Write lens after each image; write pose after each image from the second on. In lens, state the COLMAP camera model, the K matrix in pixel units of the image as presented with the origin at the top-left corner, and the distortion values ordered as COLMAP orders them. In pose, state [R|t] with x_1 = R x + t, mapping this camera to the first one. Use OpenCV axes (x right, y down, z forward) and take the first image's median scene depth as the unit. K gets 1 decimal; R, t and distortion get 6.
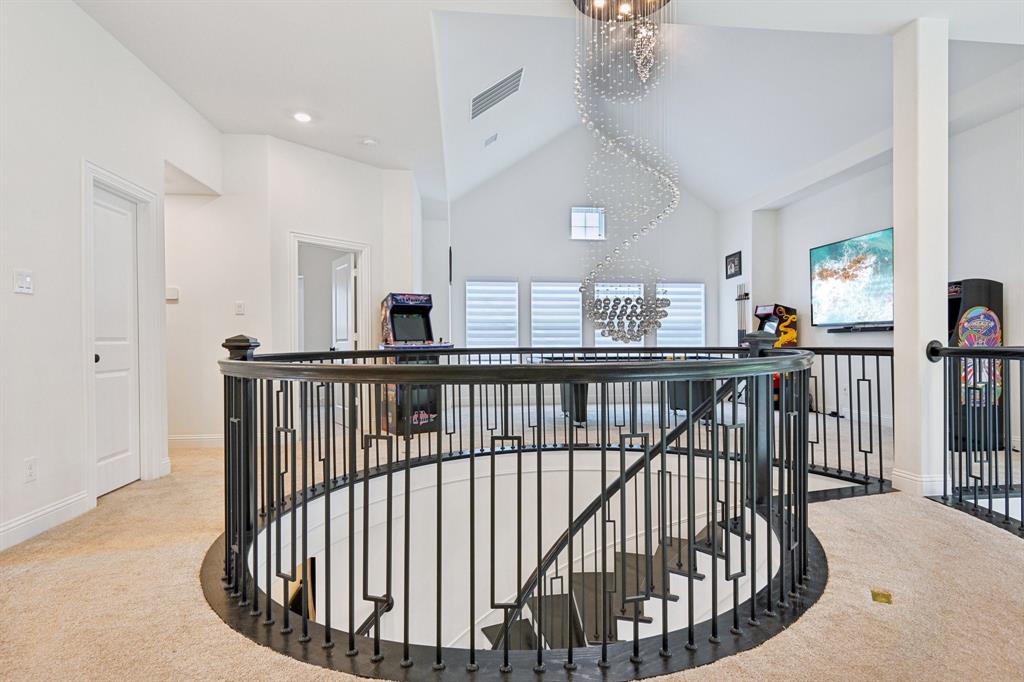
lens RADIAL K [[547.3, 0, 512.0], [0, 547.3, 341.0], [0, 0, 1]] dist [-0.002224, -0.000689]
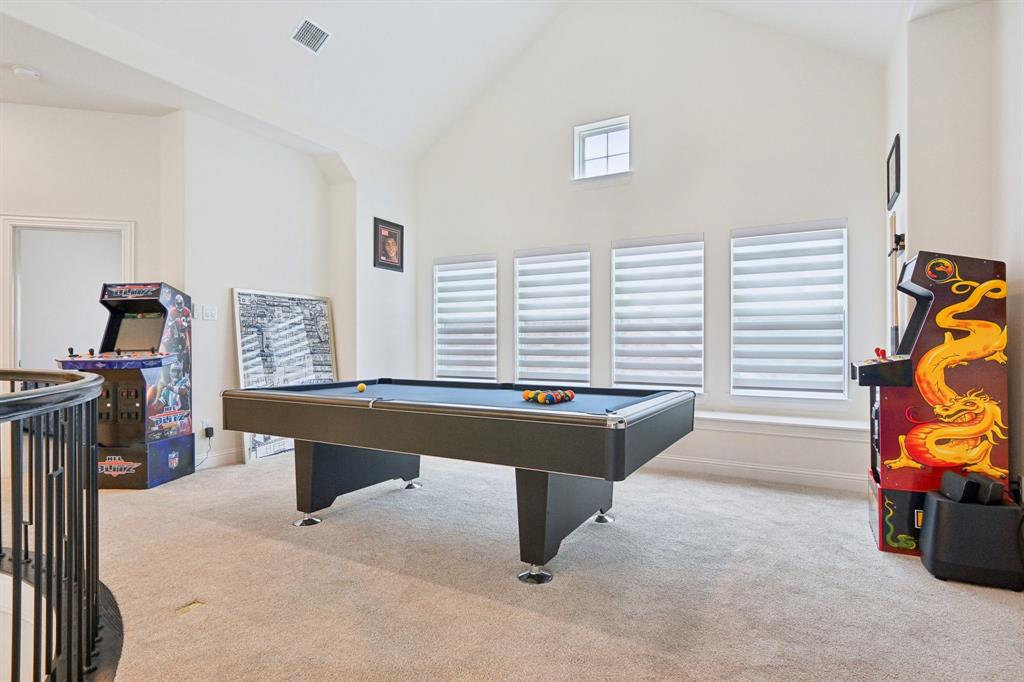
lens RADIAL K [[547.3, 0, 512.0], [0, 547.3, 341.0], [0, 0, 1]] dist [-0.002224, -0.000689]
pose [[0.808168, -0.001930, -0.588949, 0.475029], [-0.002258, 0.999977, -0.006375, -0.007904], [0.588947, 0.006482, 0.808145, 0.564295]]
